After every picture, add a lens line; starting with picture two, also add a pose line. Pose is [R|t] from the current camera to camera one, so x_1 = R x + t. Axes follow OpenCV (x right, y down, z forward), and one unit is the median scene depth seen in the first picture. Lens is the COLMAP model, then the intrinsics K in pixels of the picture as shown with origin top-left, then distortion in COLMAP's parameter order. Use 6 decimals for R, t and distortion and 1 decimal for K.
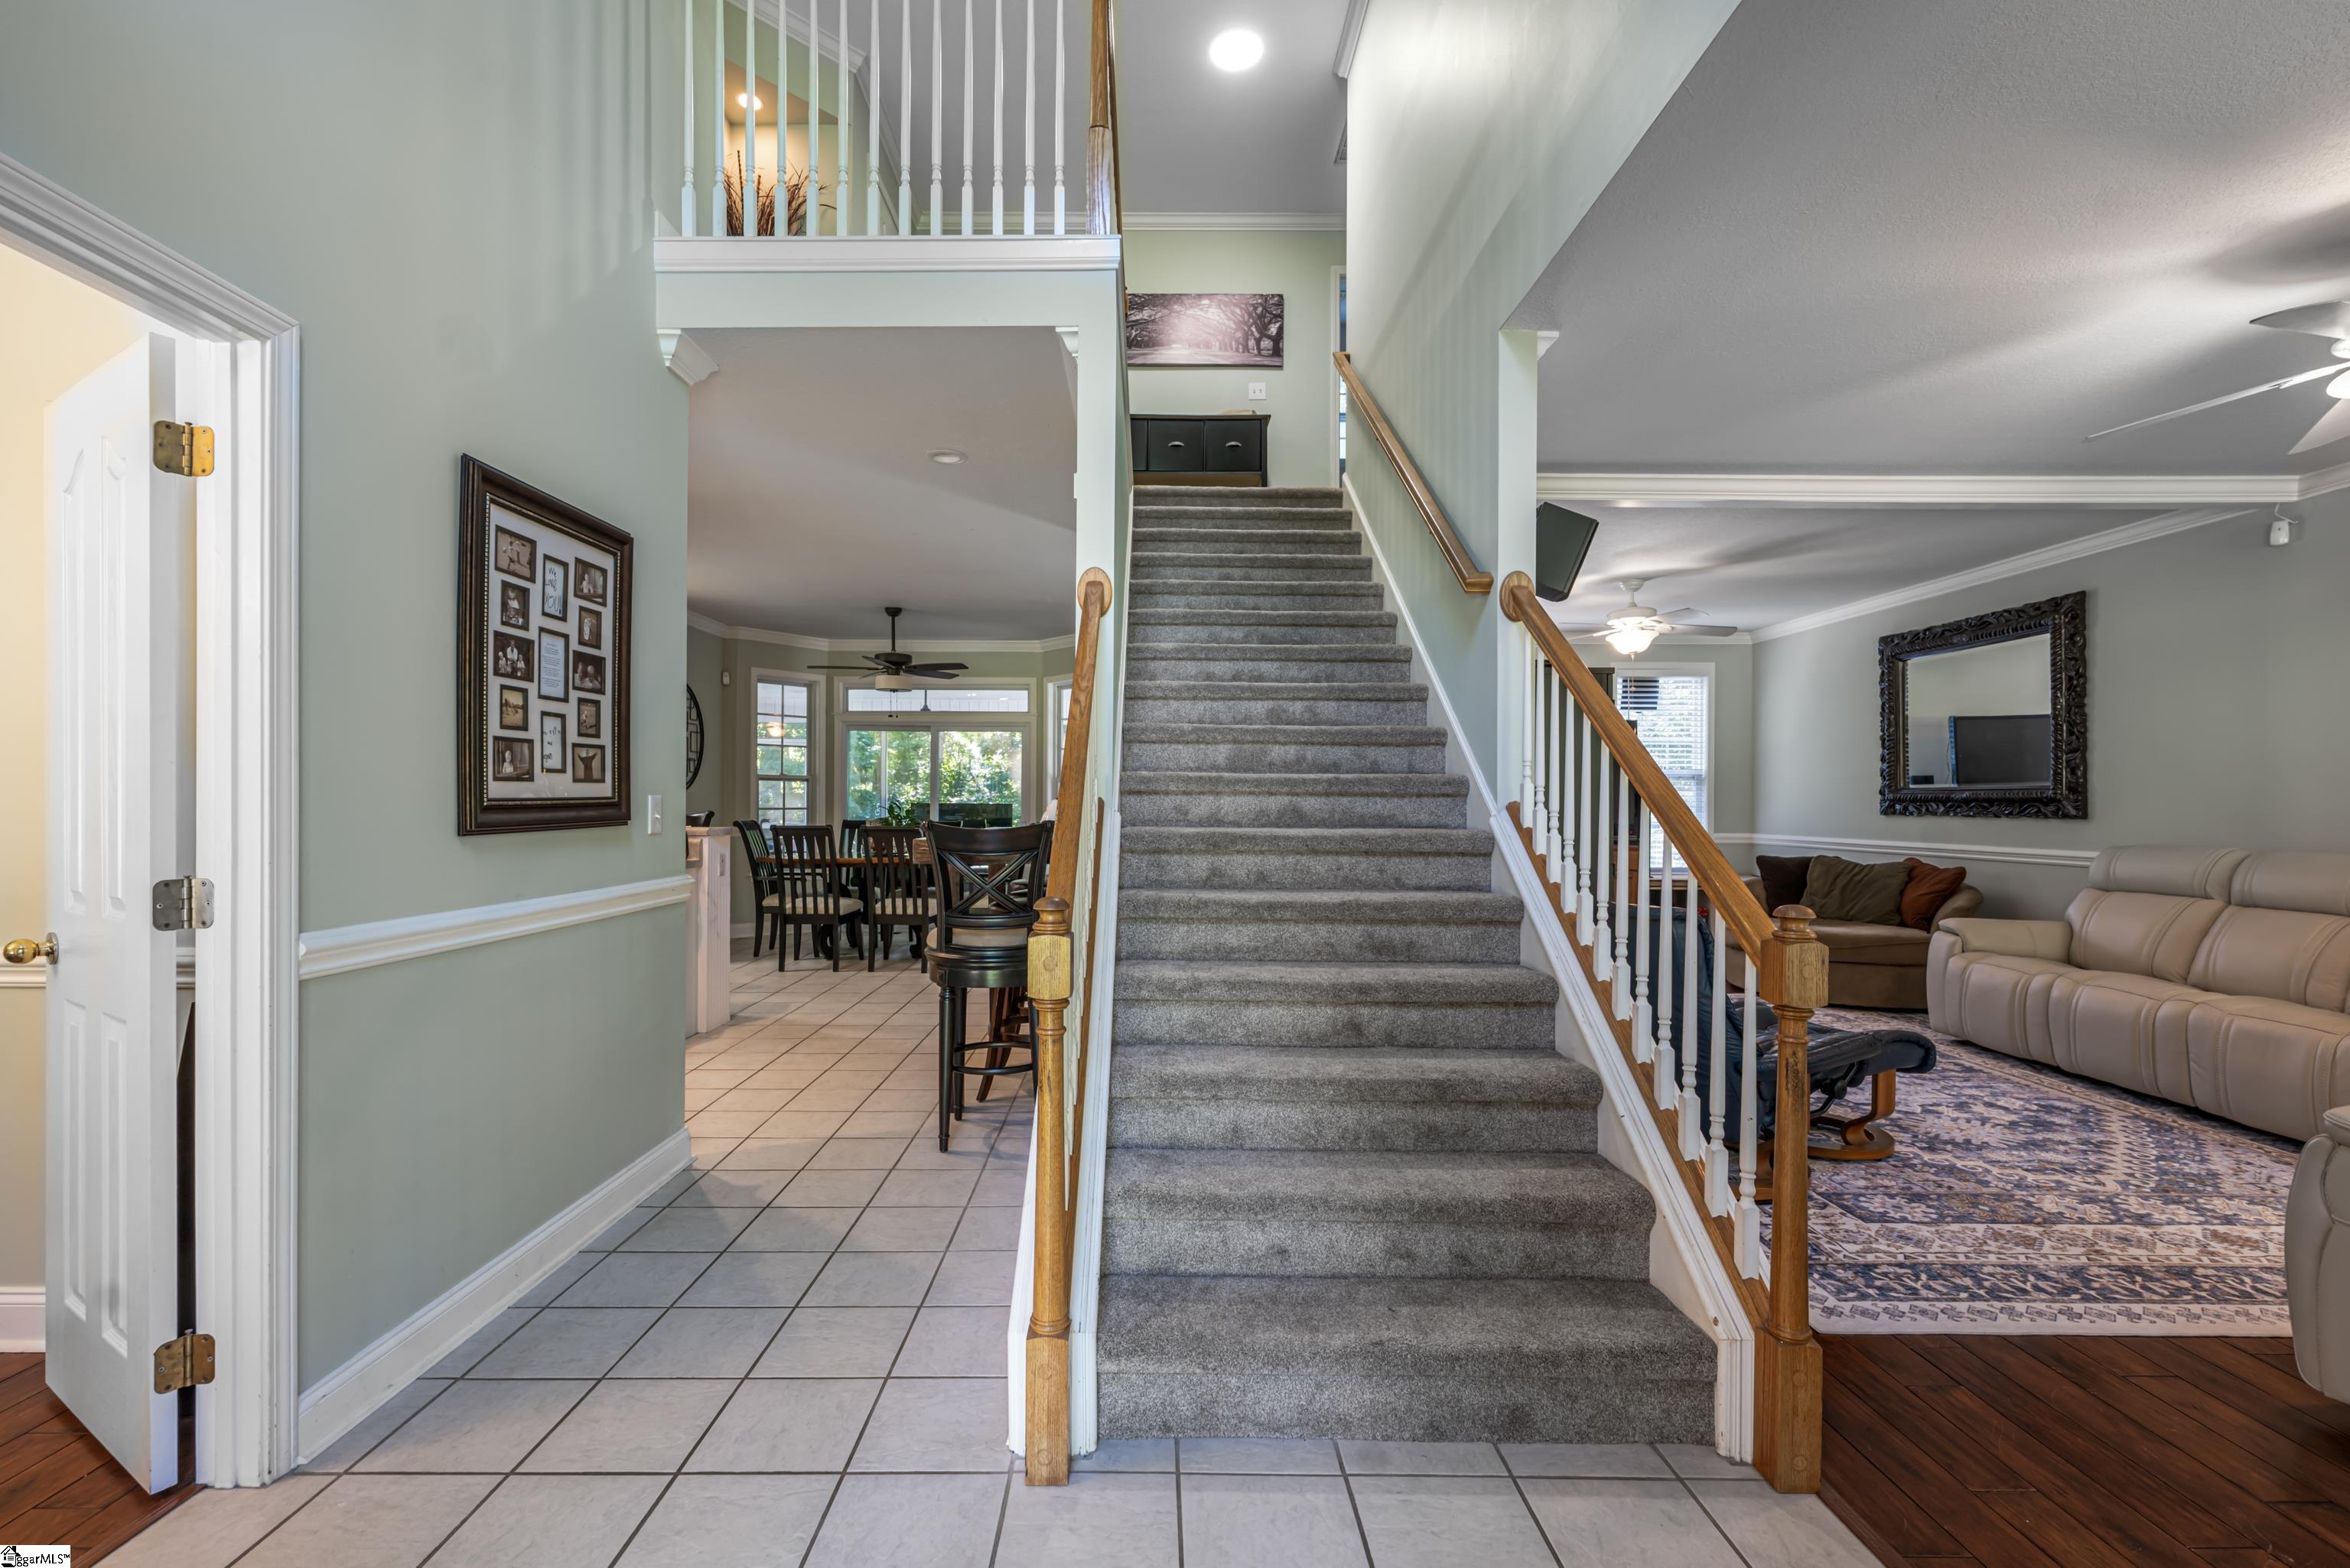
lens RADIAL K [[1007.8, 0, 1145.4], [0, 1007.8, 799.8], [0, 0, 1]] dist [0.000932, 0.000011]
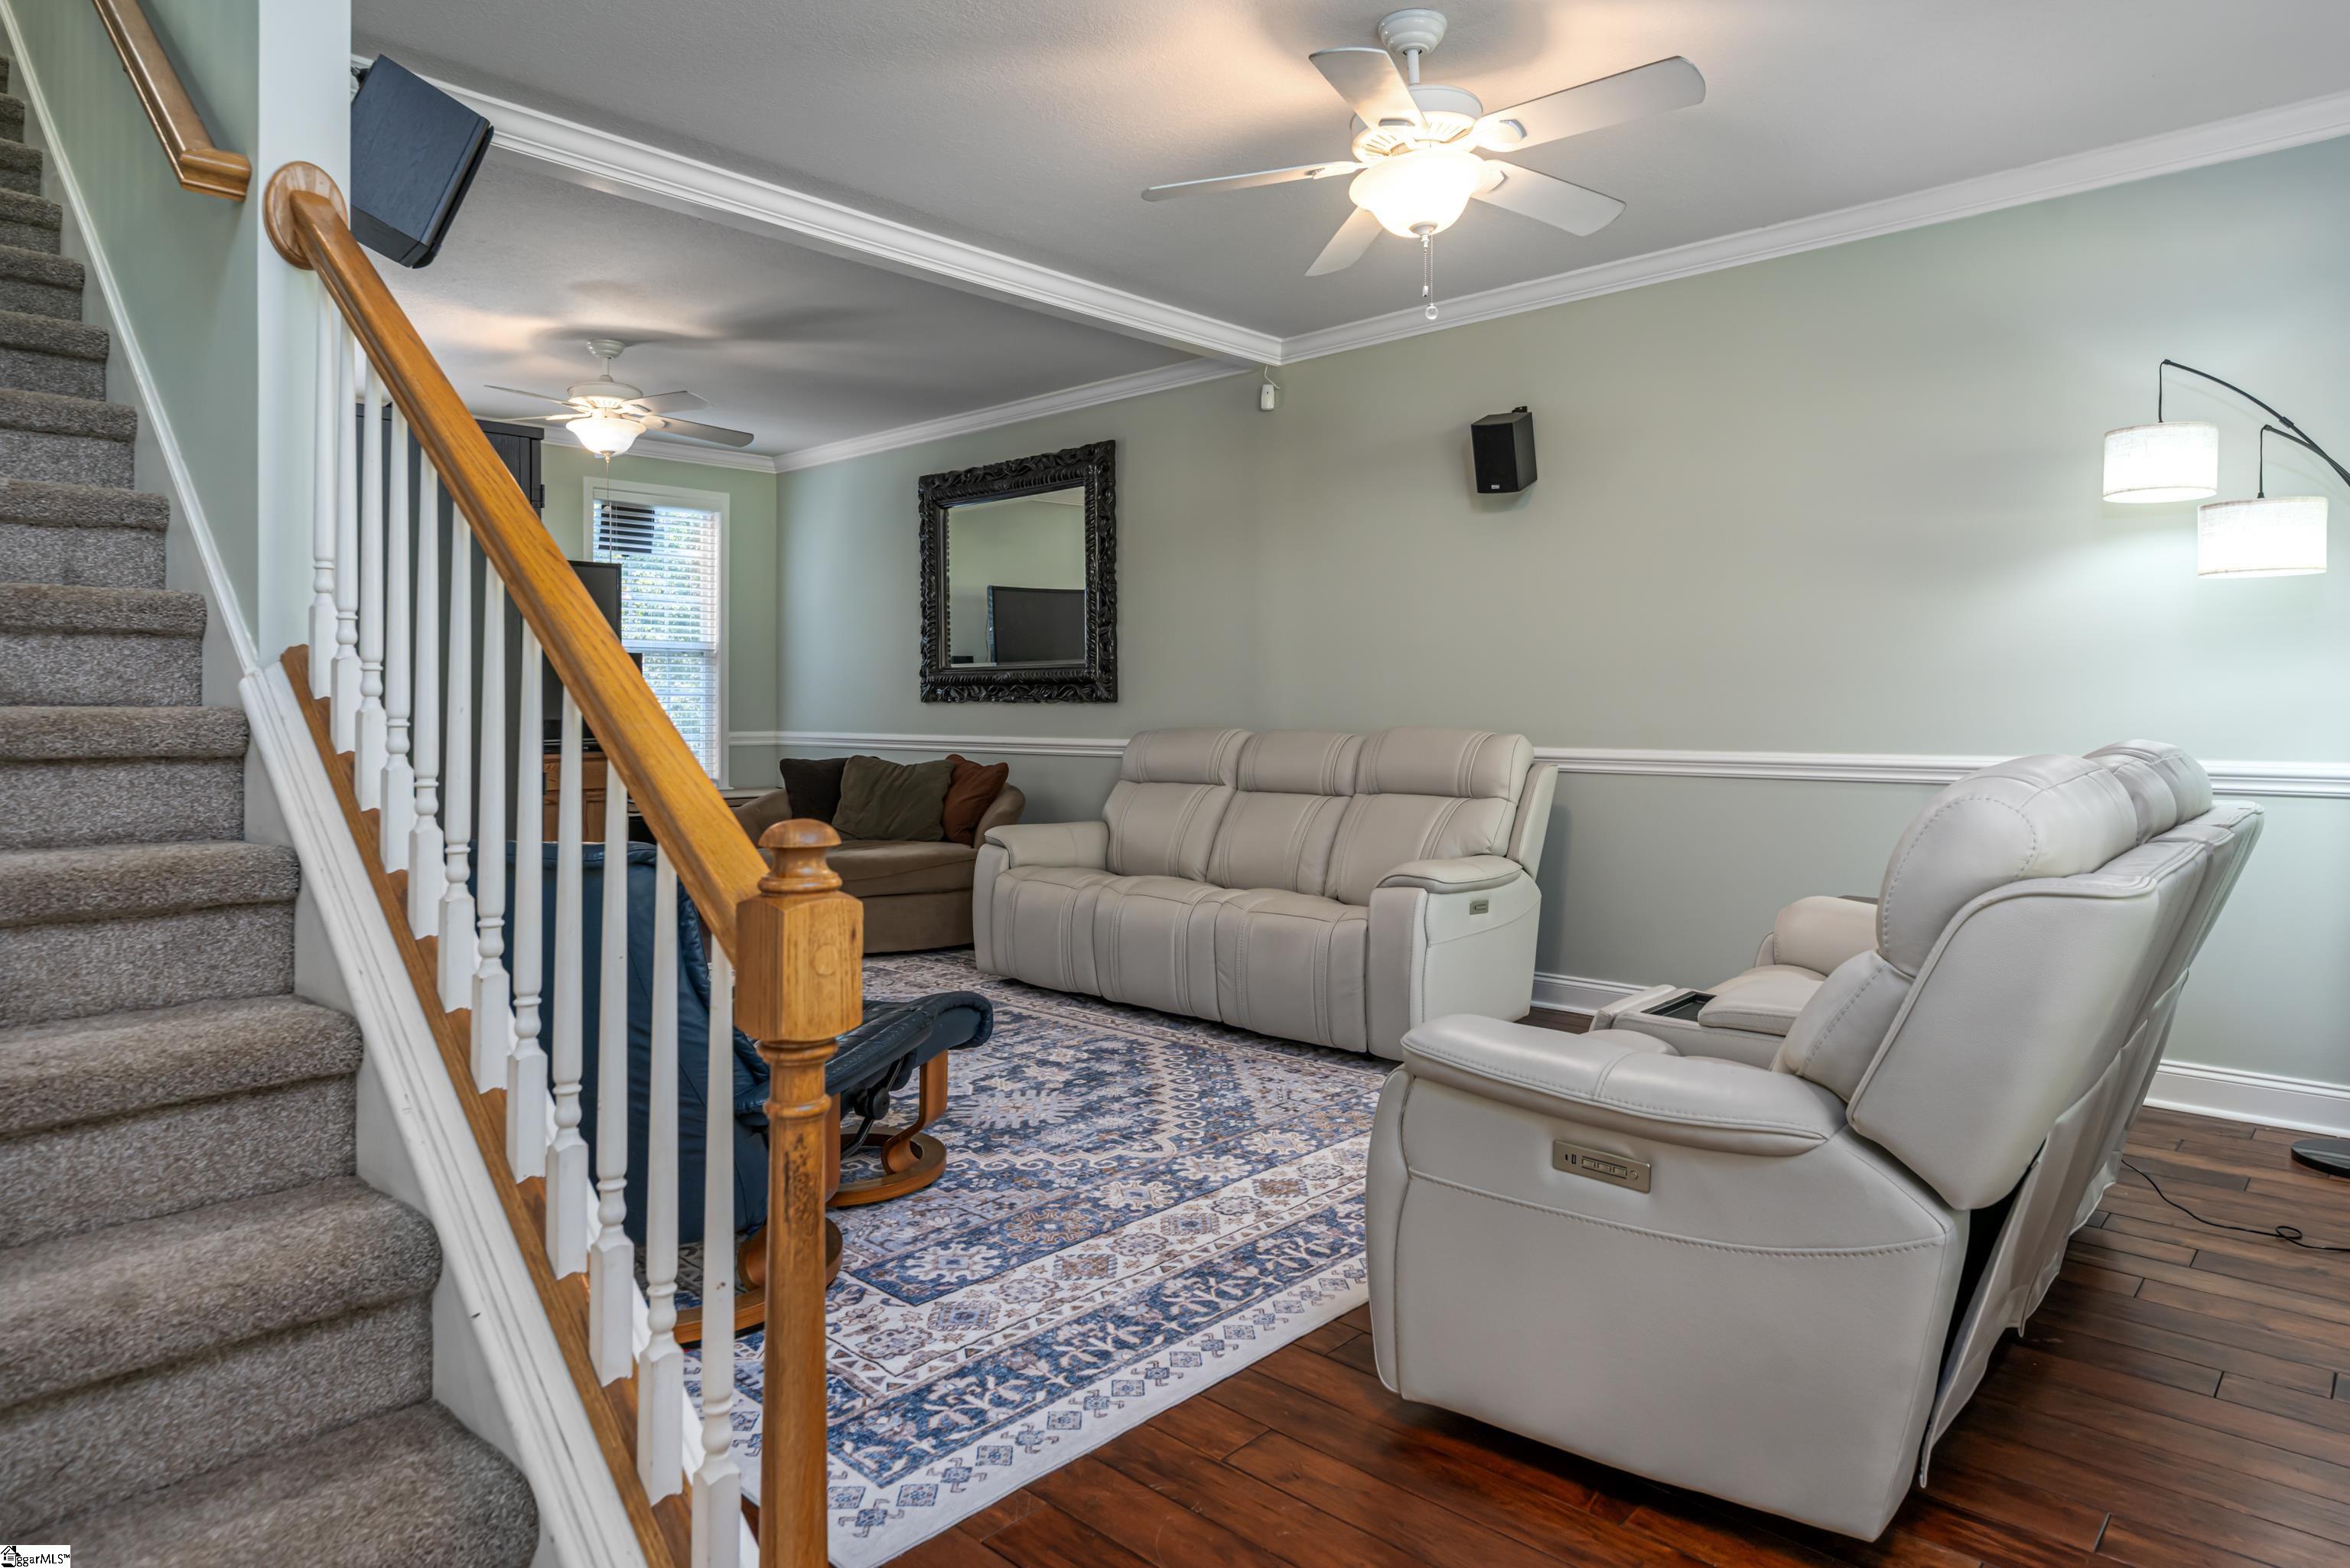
lens RADIAL K [[1386.9, 0, 1201.9], [0, 1386.9, 703.7], [0, 0, 1]] dist [0.000429, -0.000171]
pose [[0.672473, -0.004994, 0.740105, 0.182165], [0.002758, 0.999987, 0.004242, 0.029875], [-0.740117, -0.000811, 0.672478, 0.266888]]
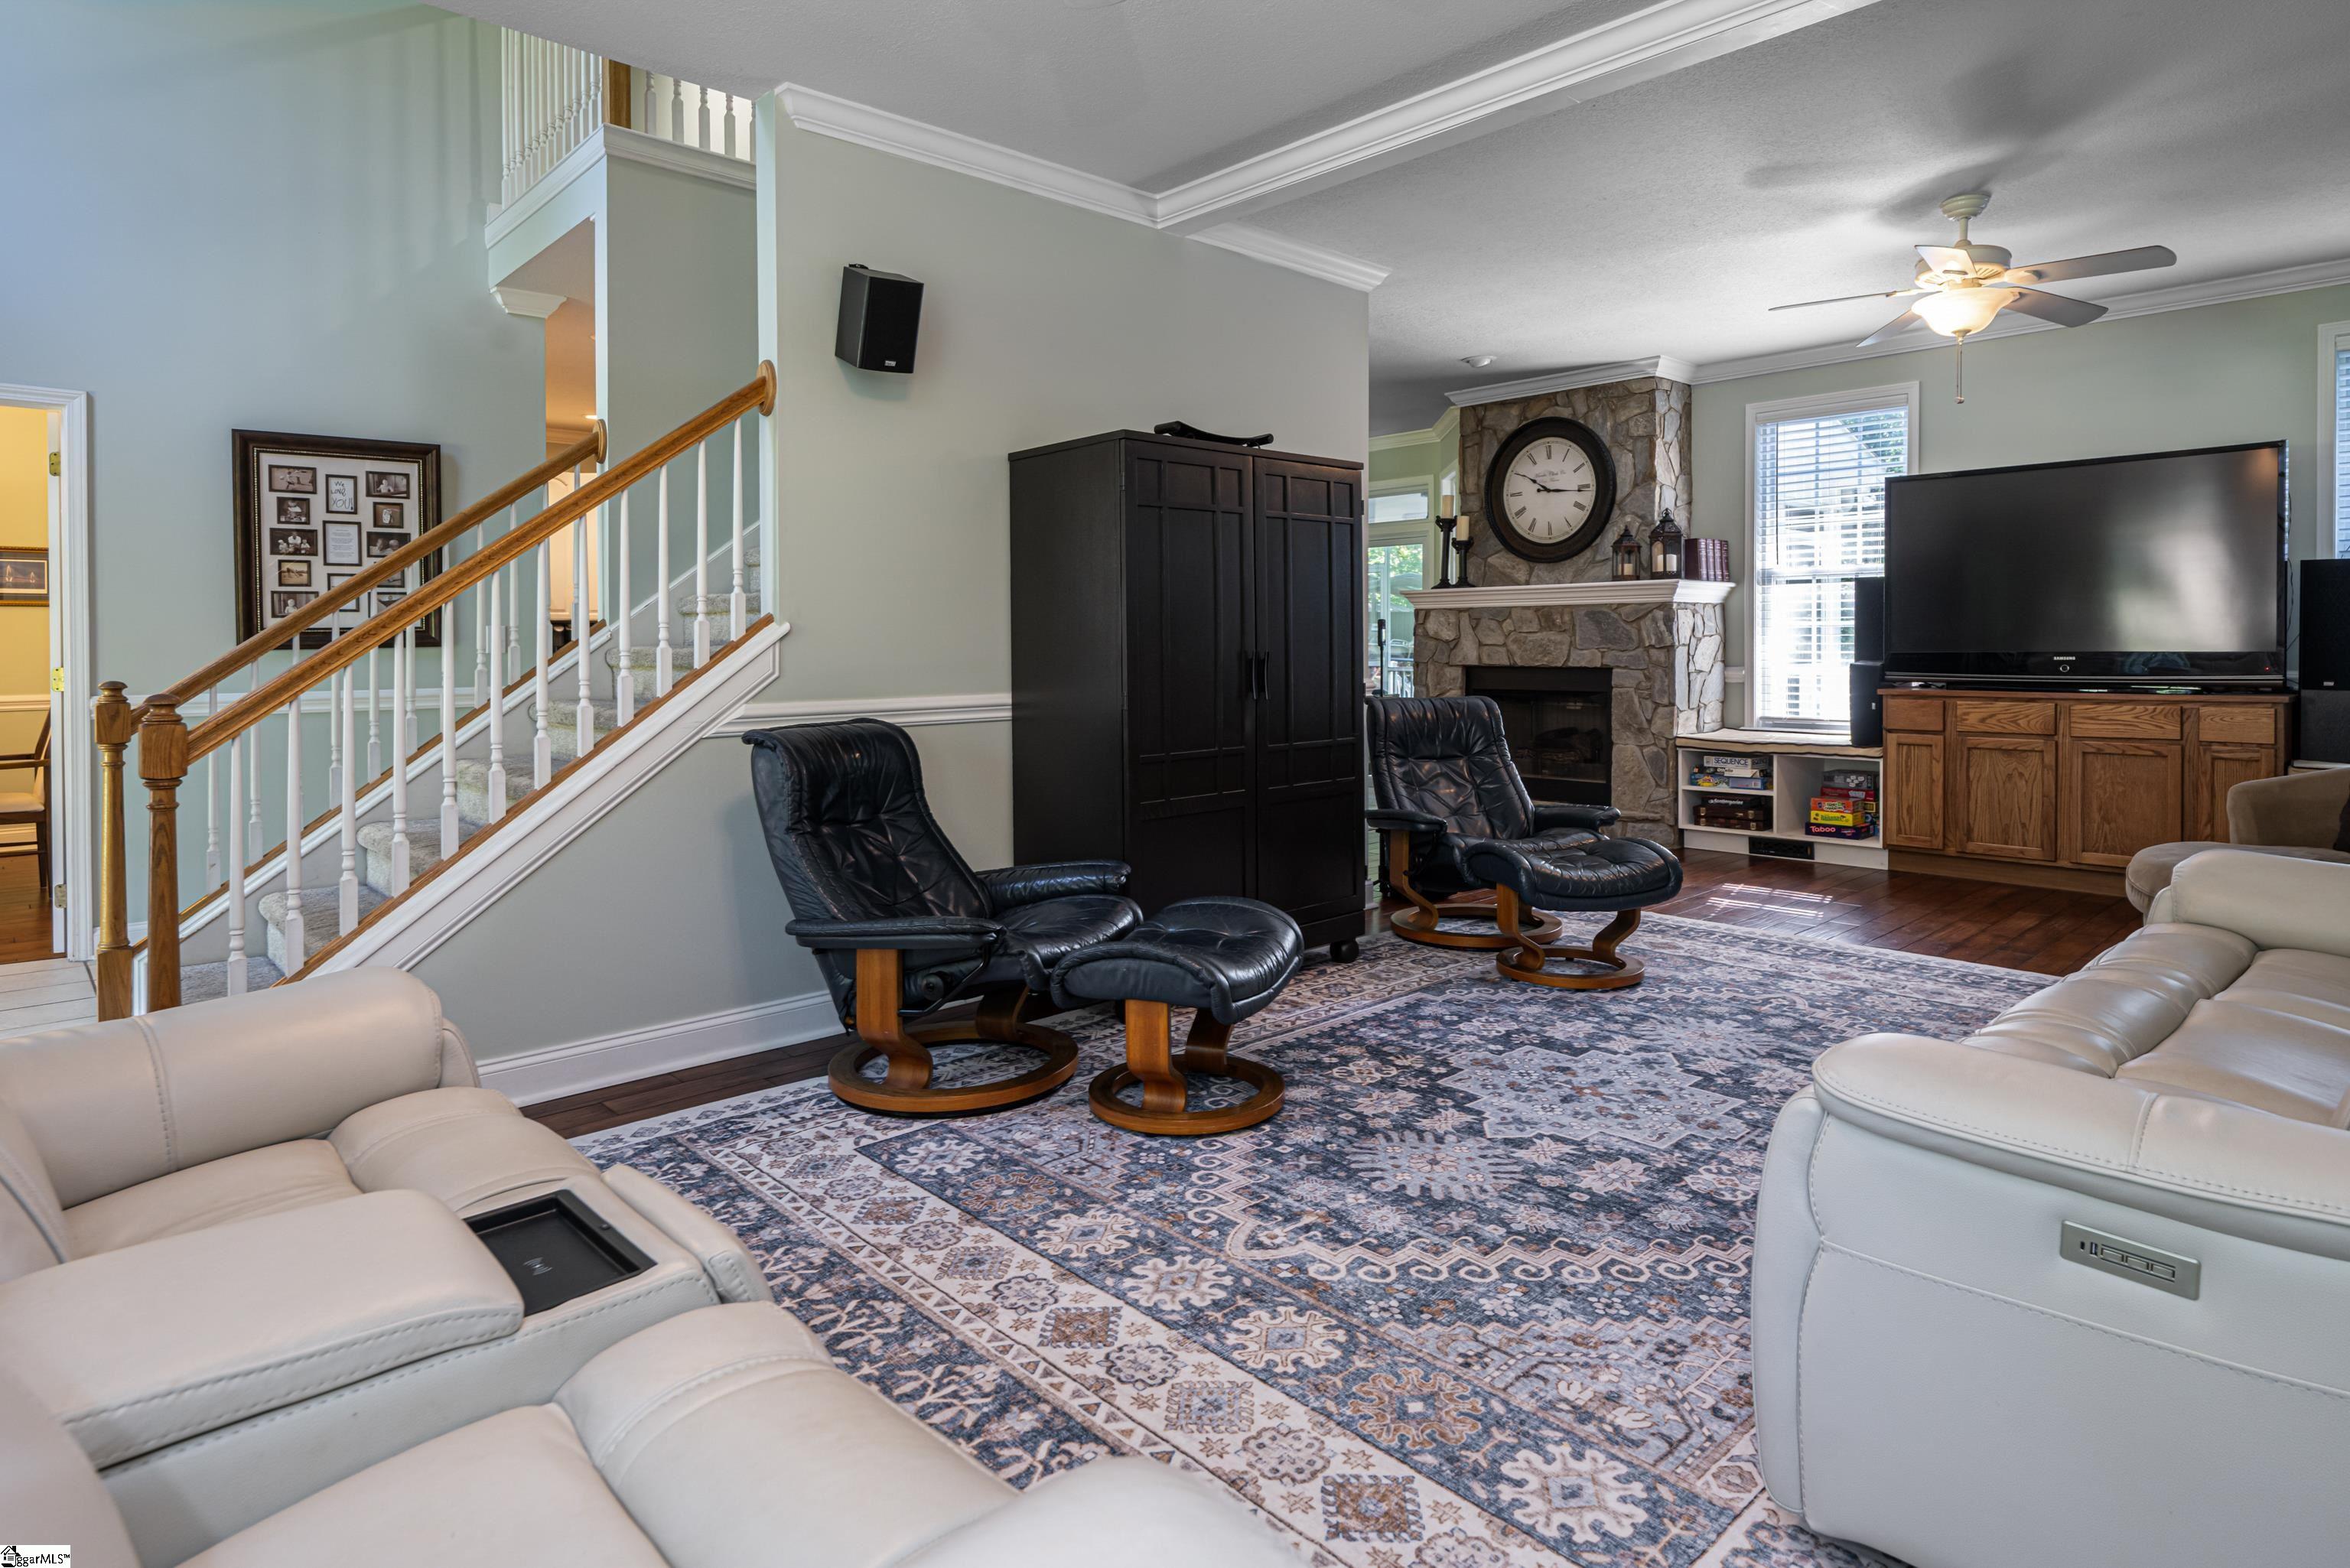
lens RADIAL K [[1290.7, 0, 1223.5], [0, 1290.7, 654.3], [0, 0, 1]] dist [-0.002009, -0.000102]
pose [[0.696851, -0.004354, -0.717203, 1.619080], [0.012891, 0.999896, 0.006455, 0.039198], [0.717100, -0.013744, 0.696835, 0.521955]]
